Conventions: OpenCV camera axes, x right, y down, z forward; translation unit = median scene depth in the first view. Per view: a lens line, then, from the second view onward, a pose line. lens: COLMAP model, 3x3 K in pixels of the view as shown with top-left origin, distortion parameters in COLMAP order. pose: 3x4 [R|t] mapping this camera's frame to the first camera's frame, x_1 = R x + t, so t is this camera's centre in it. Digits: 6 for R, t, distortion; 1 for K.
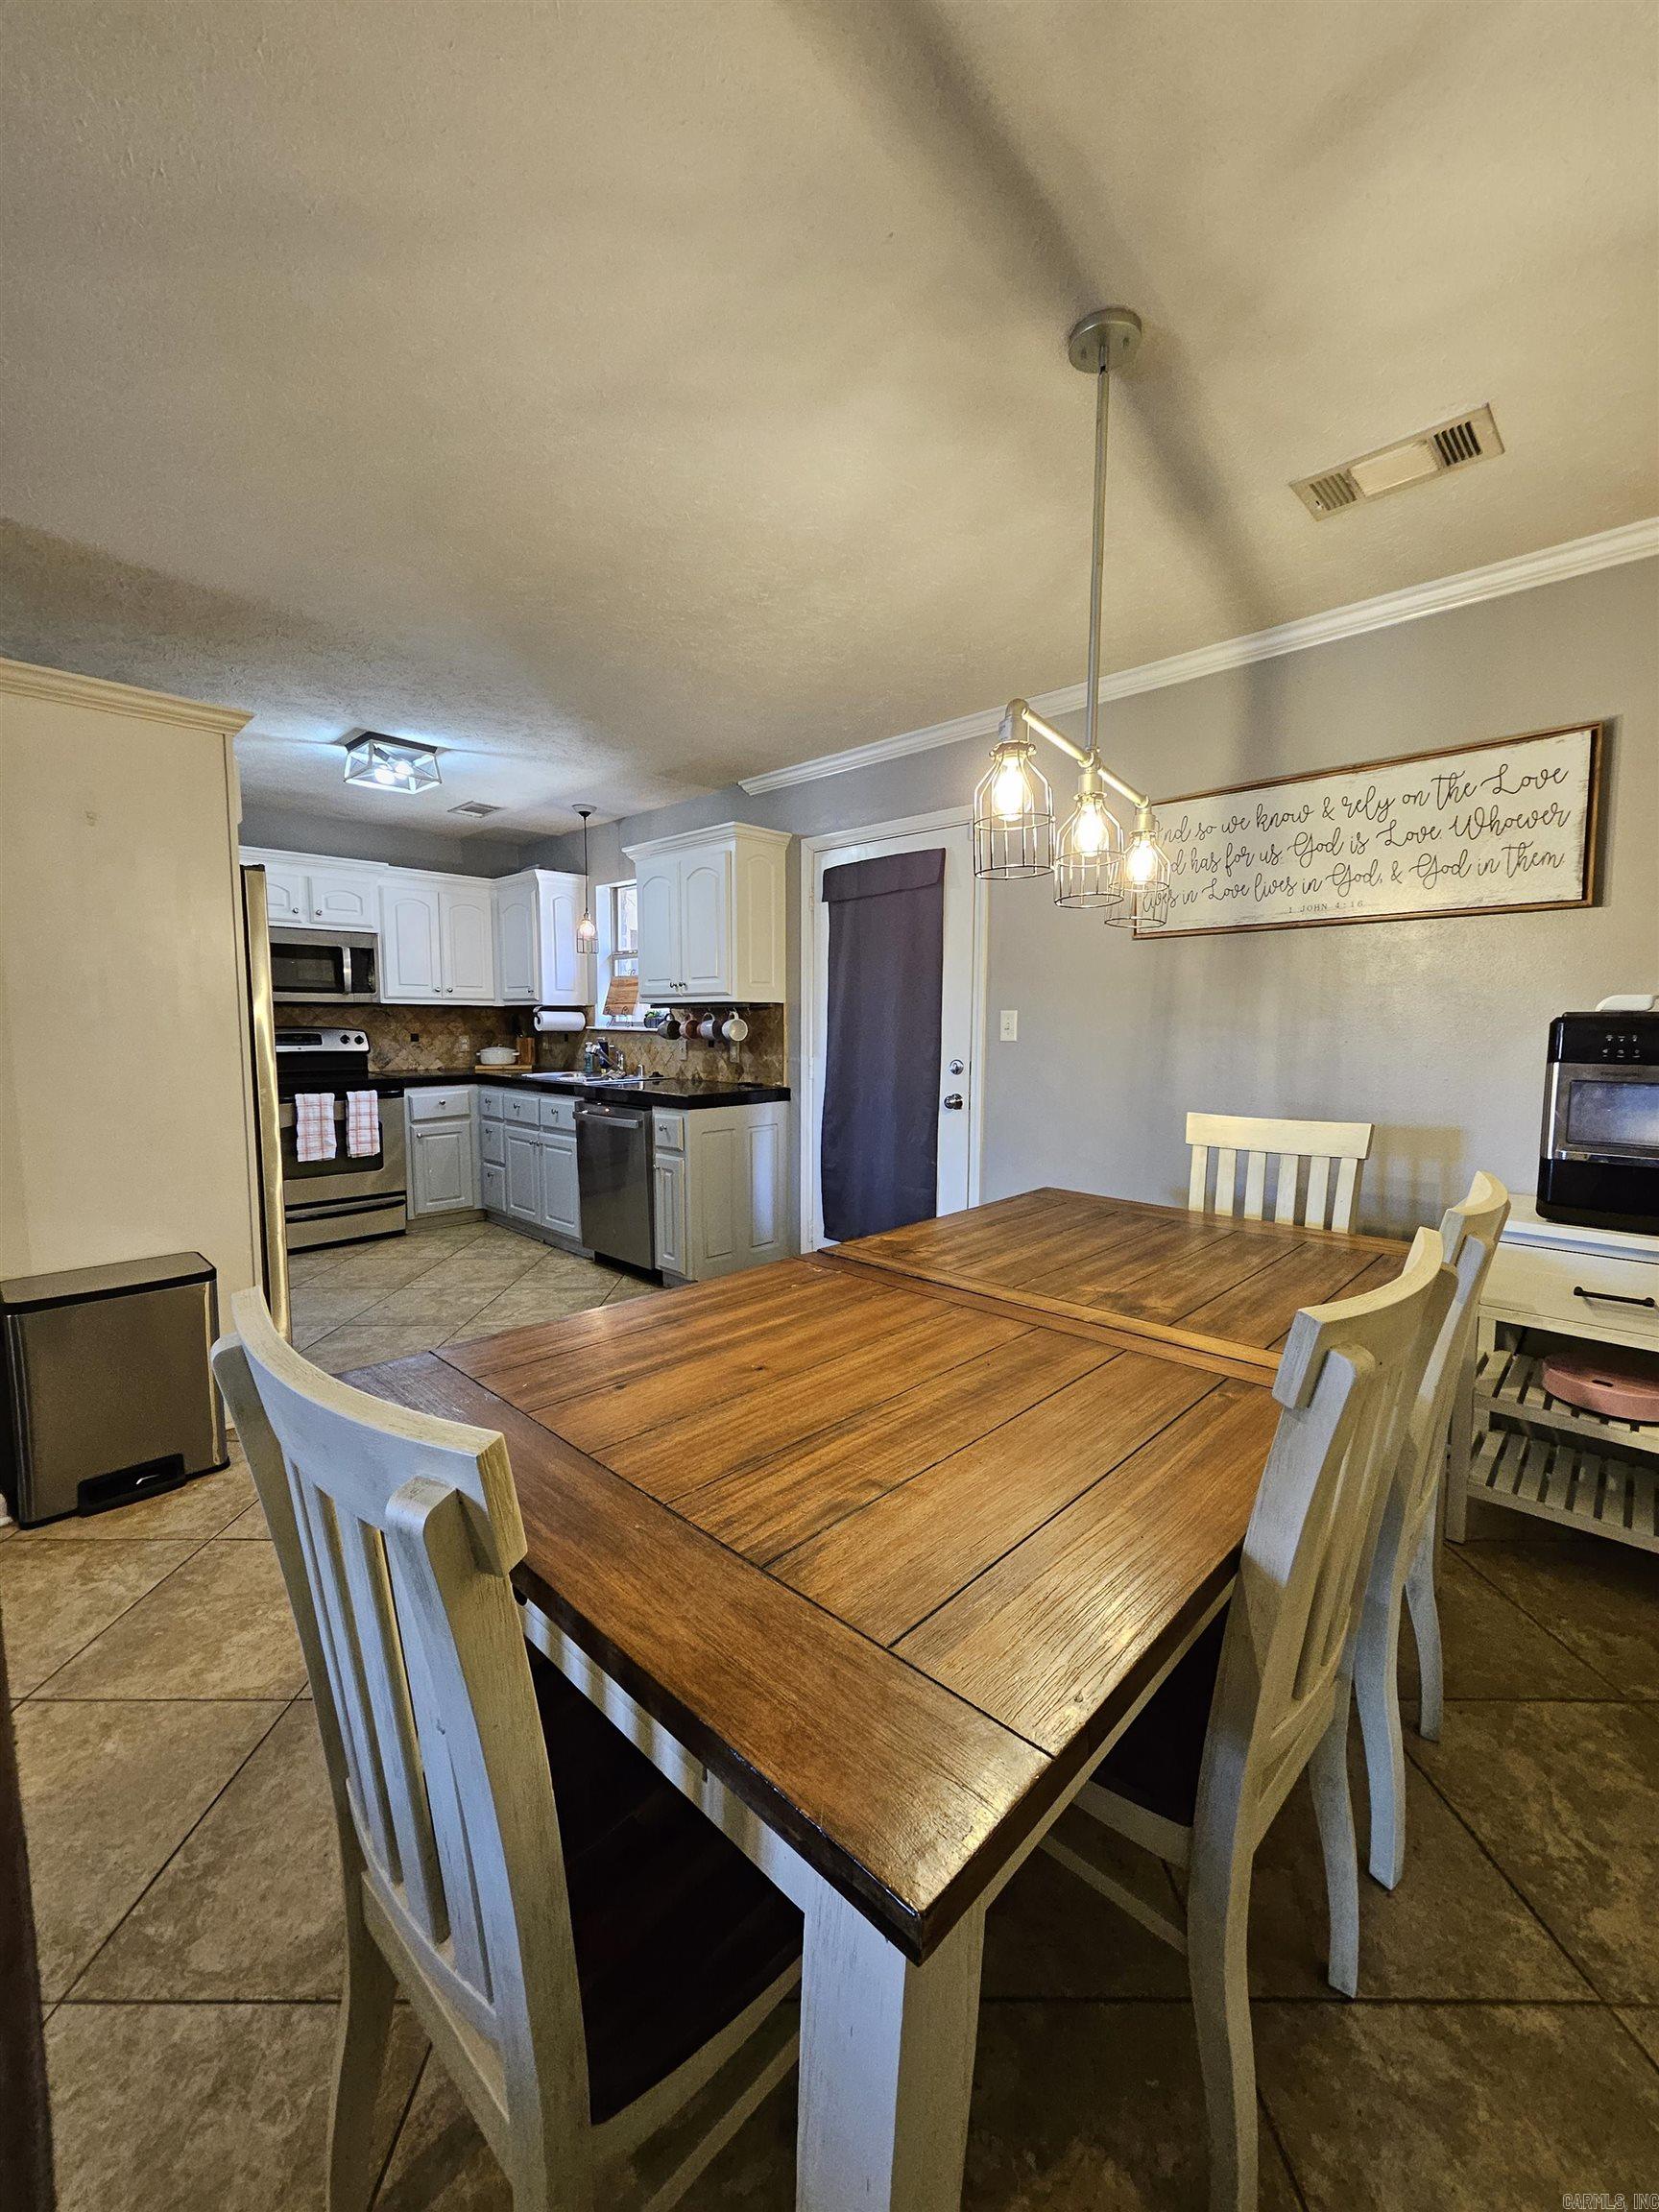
lens RADIAL K [[877.3, 0, 820.3], [0, 877.3, 1097.7], [0, 0, 1]] dist [-0.001712, -0.000202]
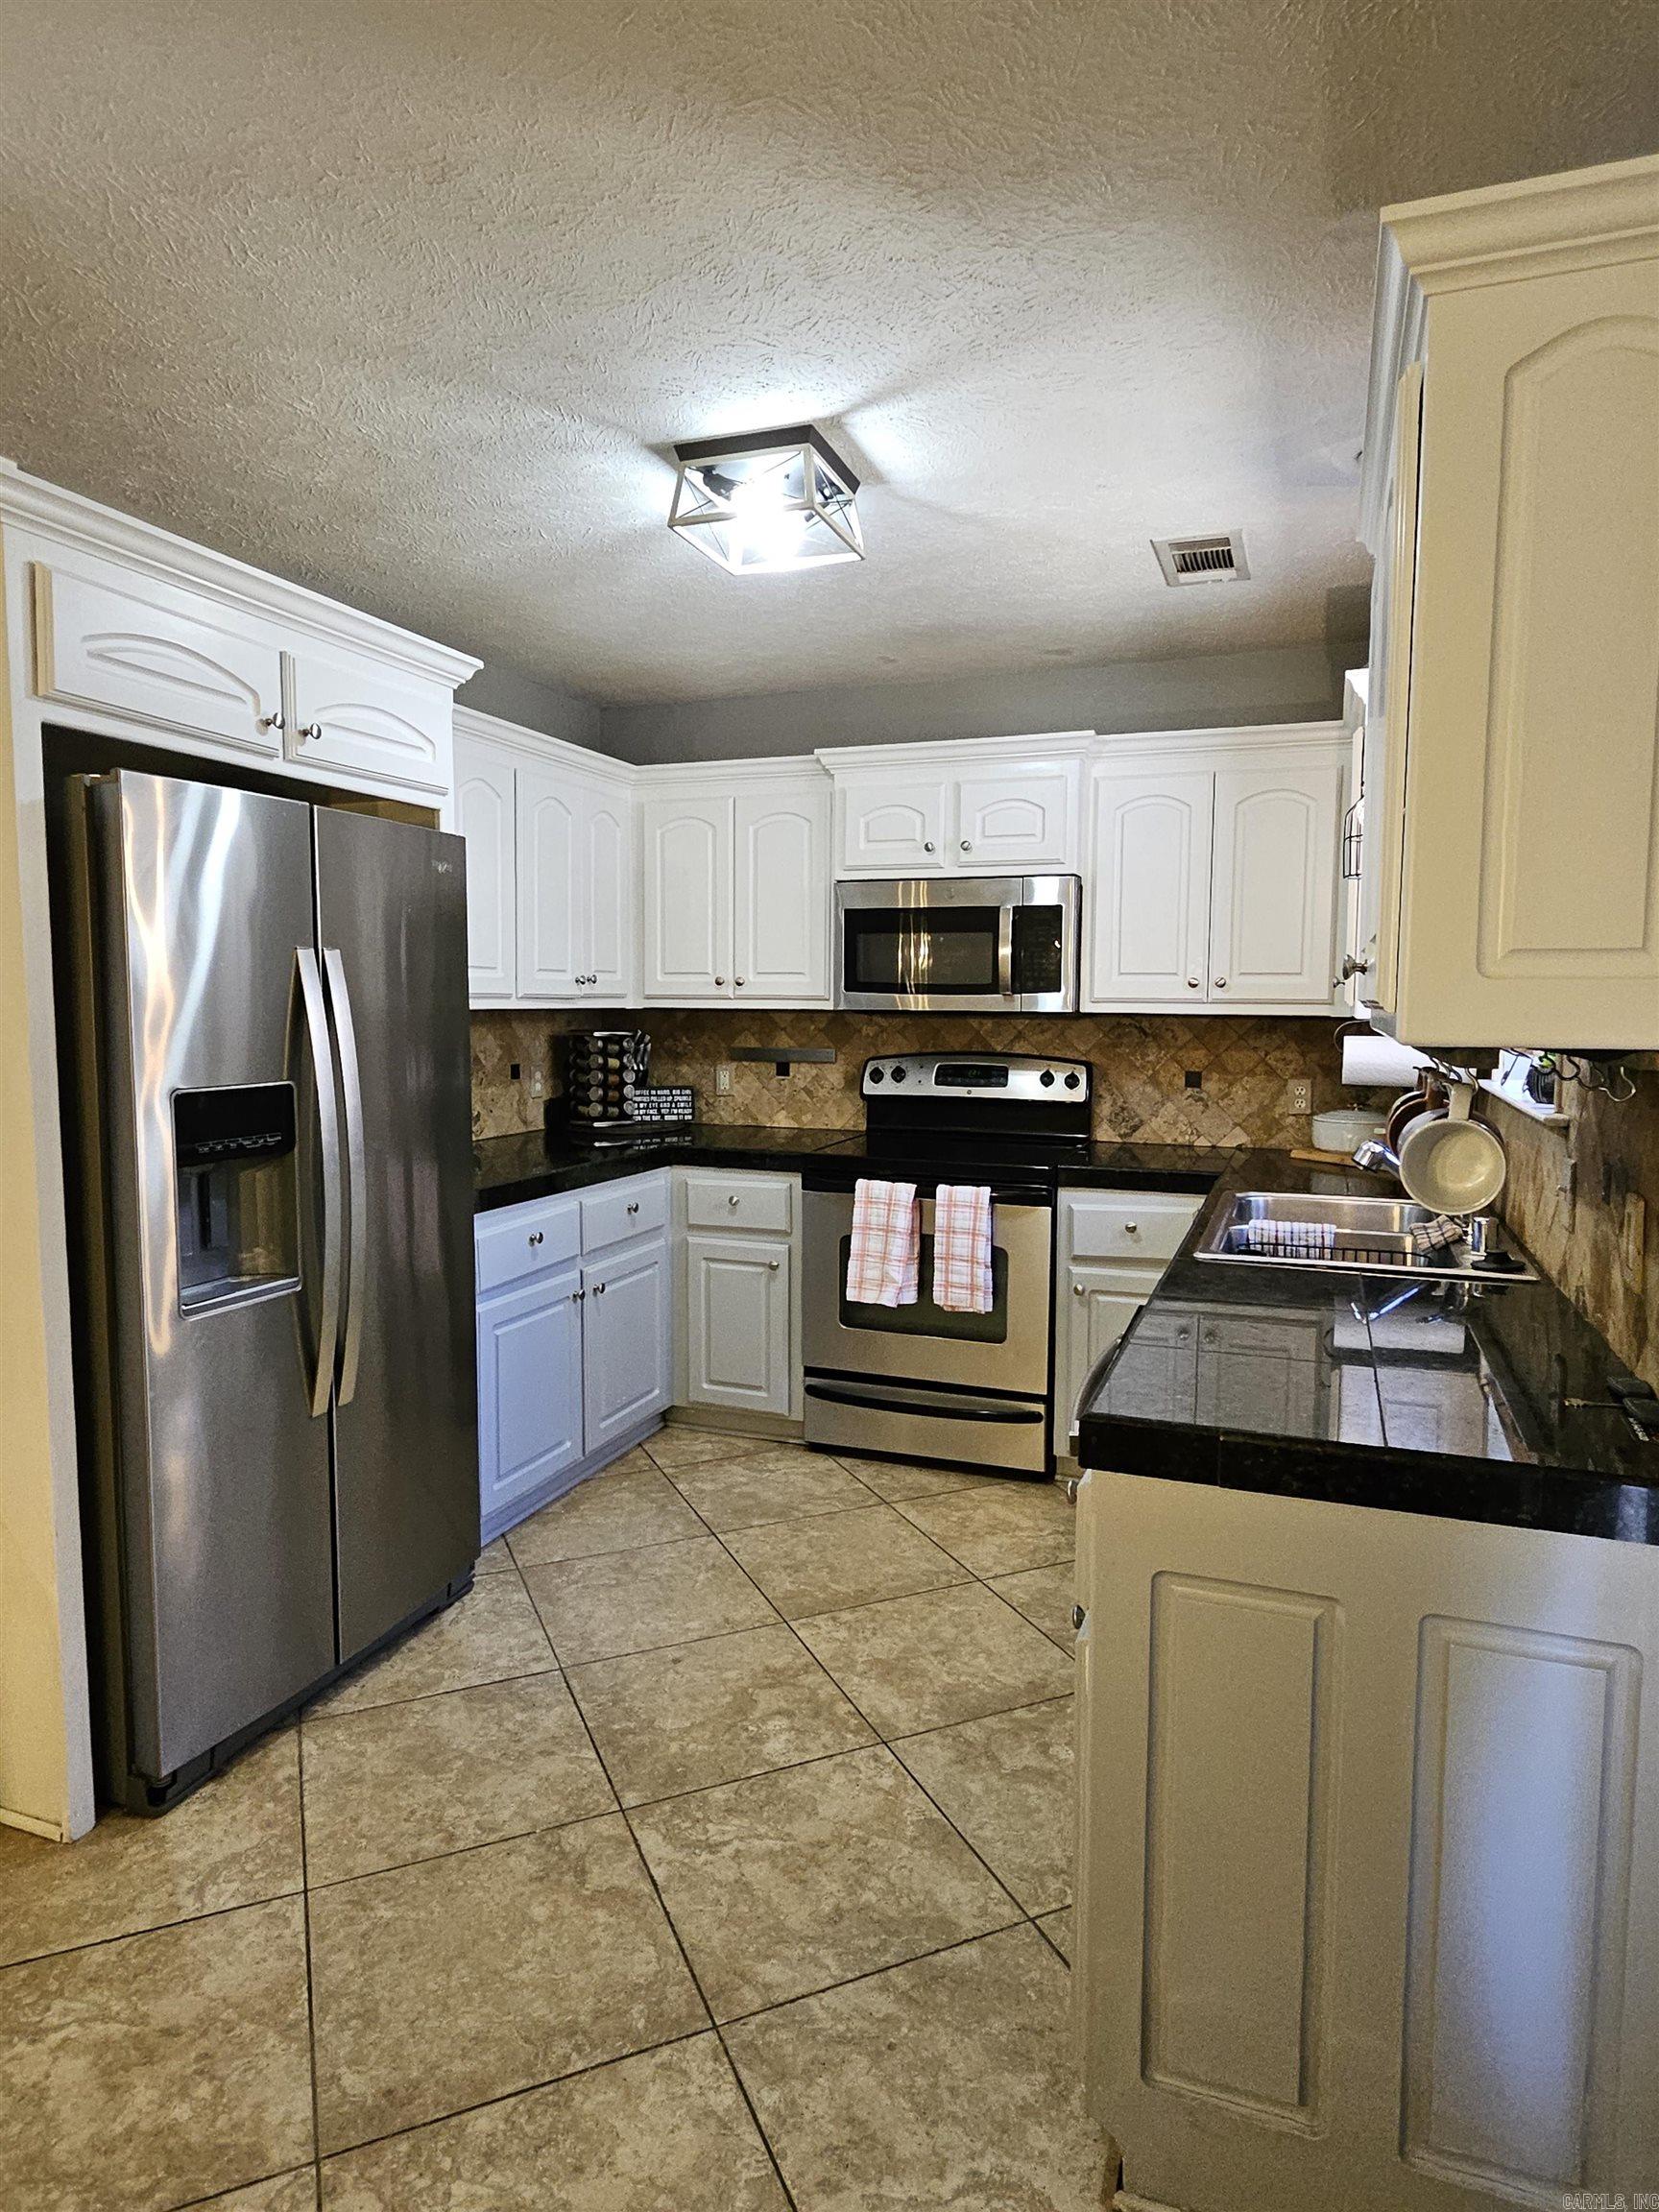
lens RADIAL K [[1263.7, 0, 833.4], [0, 1263.7, 1100.7], [0, 0, 1]] dist [0.006330, 0.002261]
pose [[0.397449, 0.073121, -0.914706, 0.120319], [-0.084529, 0.995499, 0.042851, -0.082939], [0.913723, 0.060288, 0.401841, 0.634907]]
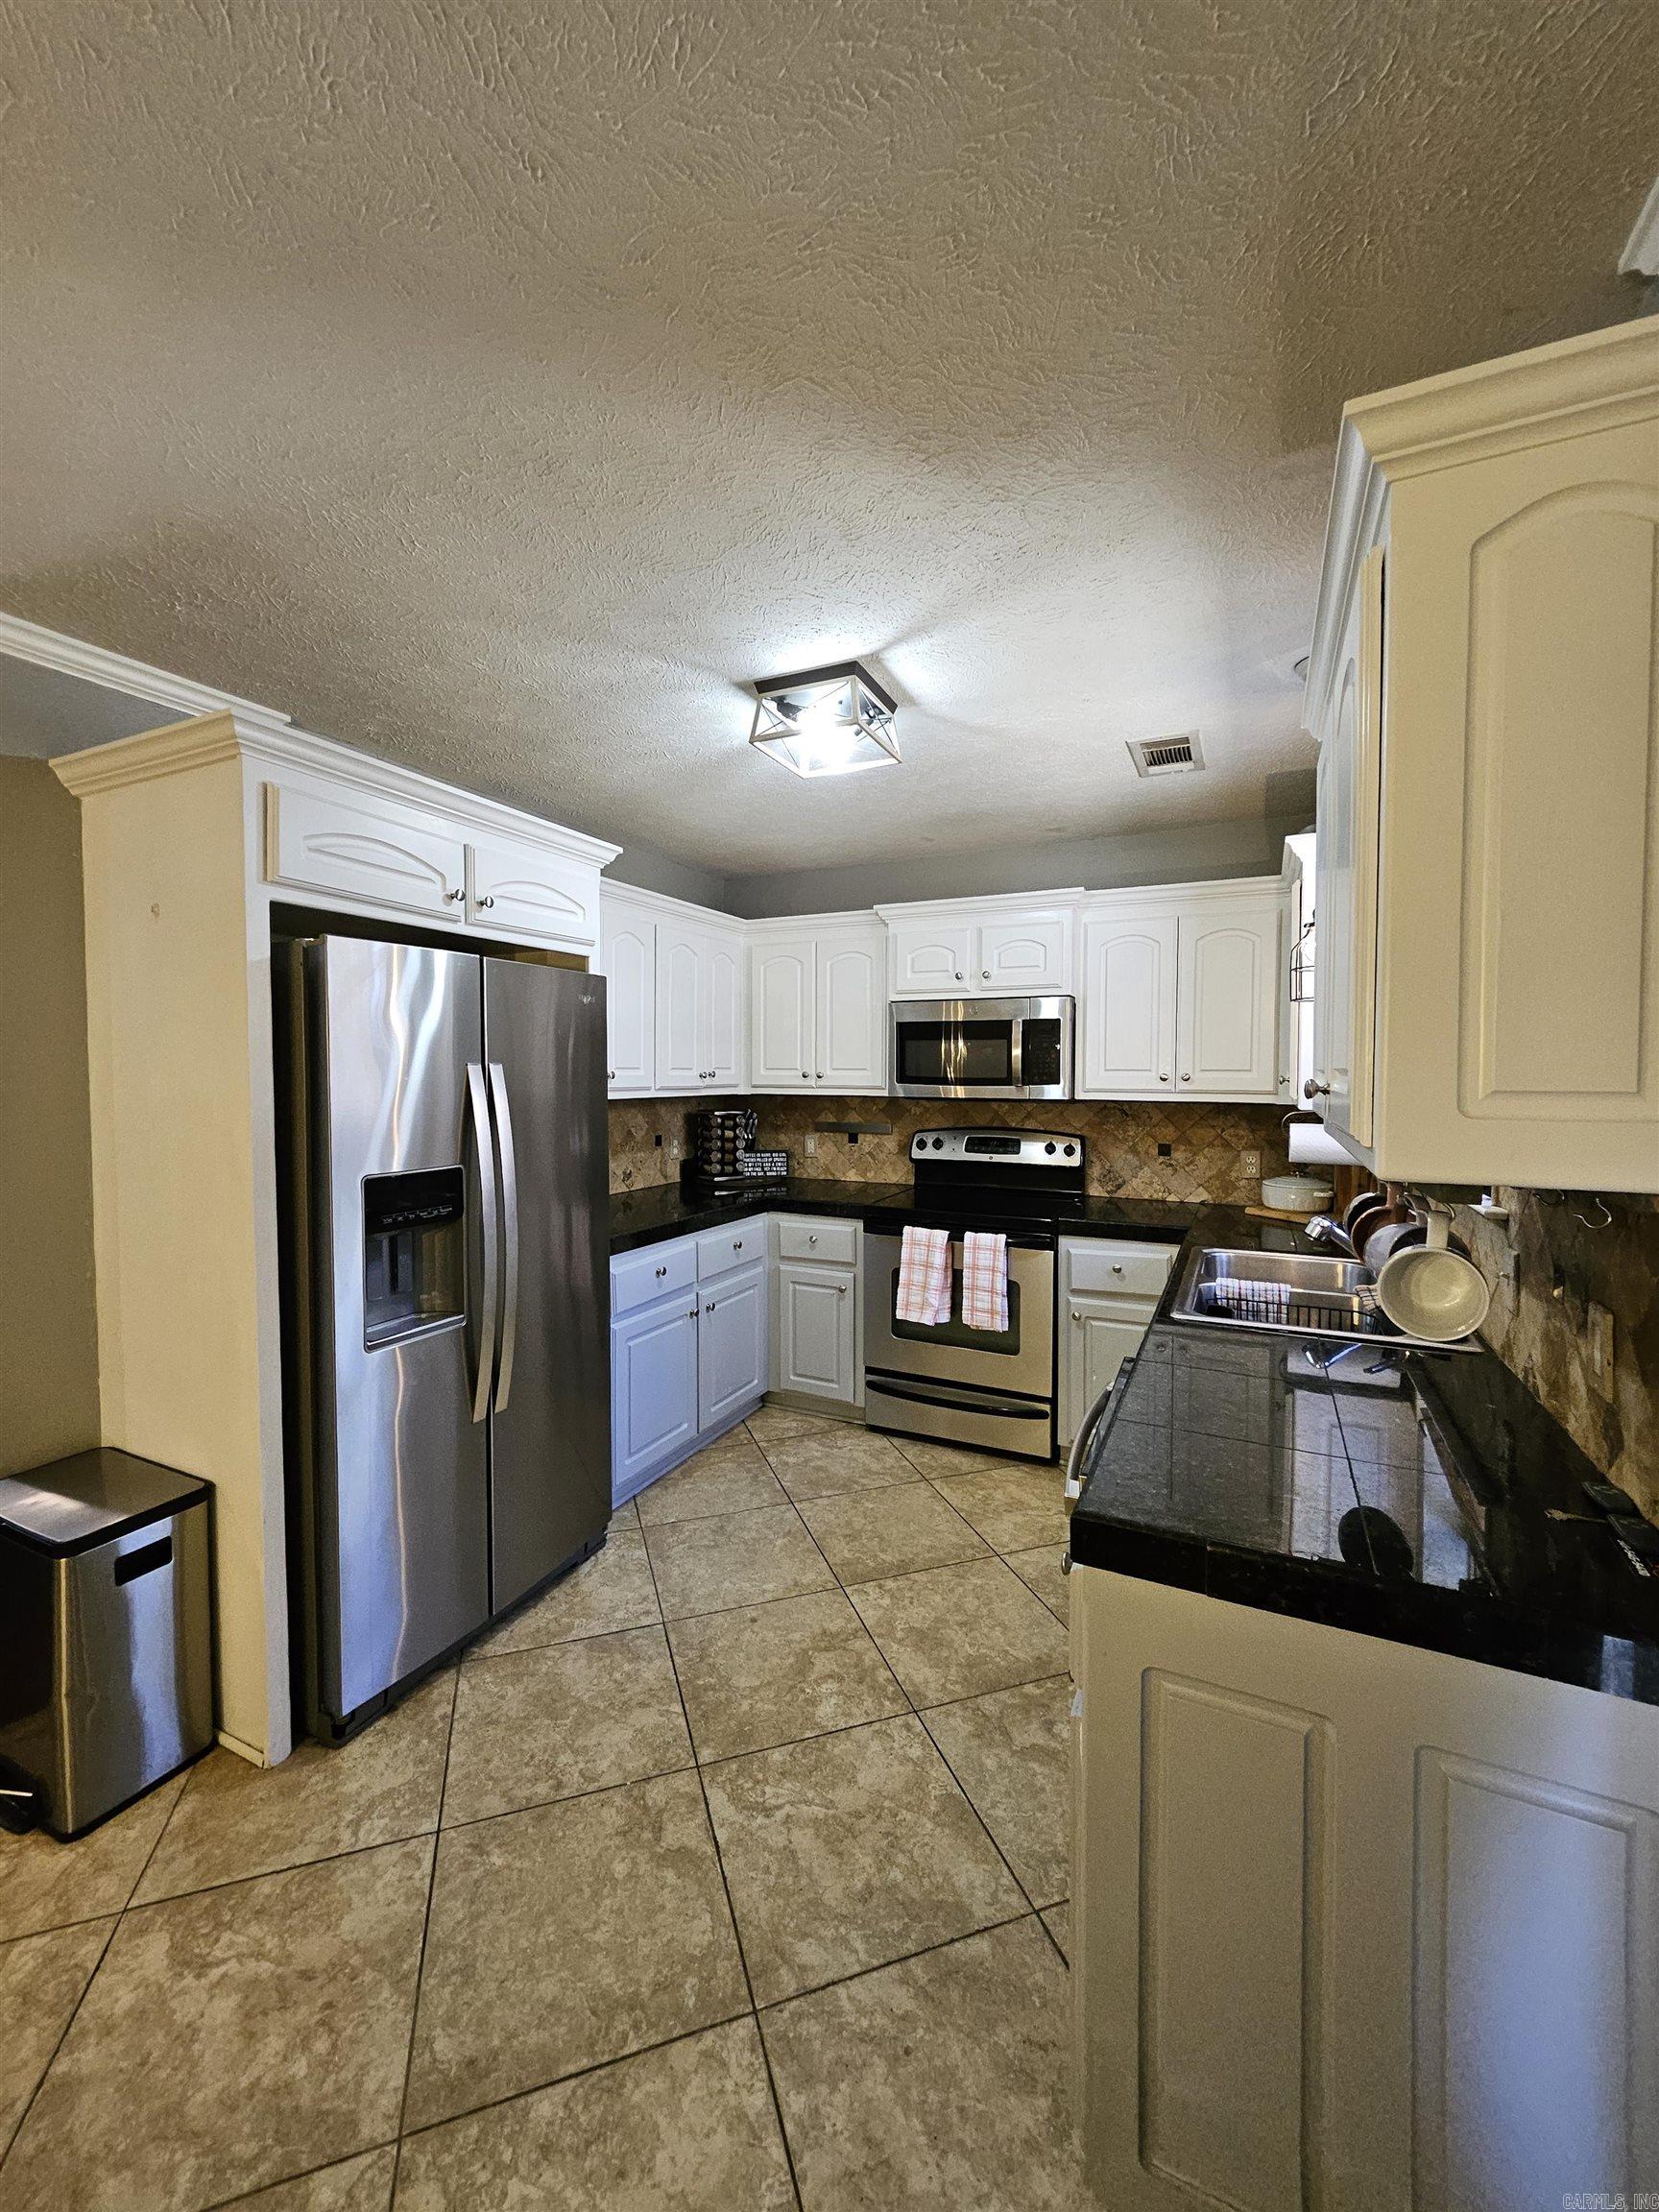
lens RADIAL K [[864.6, 0, 829.0], [0, 864.6, 1100.2], [0, 0, 1]] dist [0.009059, 0.000269]
pose [[0.314146, 0.028969, -0.948933, 0.064901], [-0.083407, 0.996512, 0.002810, -0.101663], [0.945704, 0.078265, 0.315467, 0.675155]]
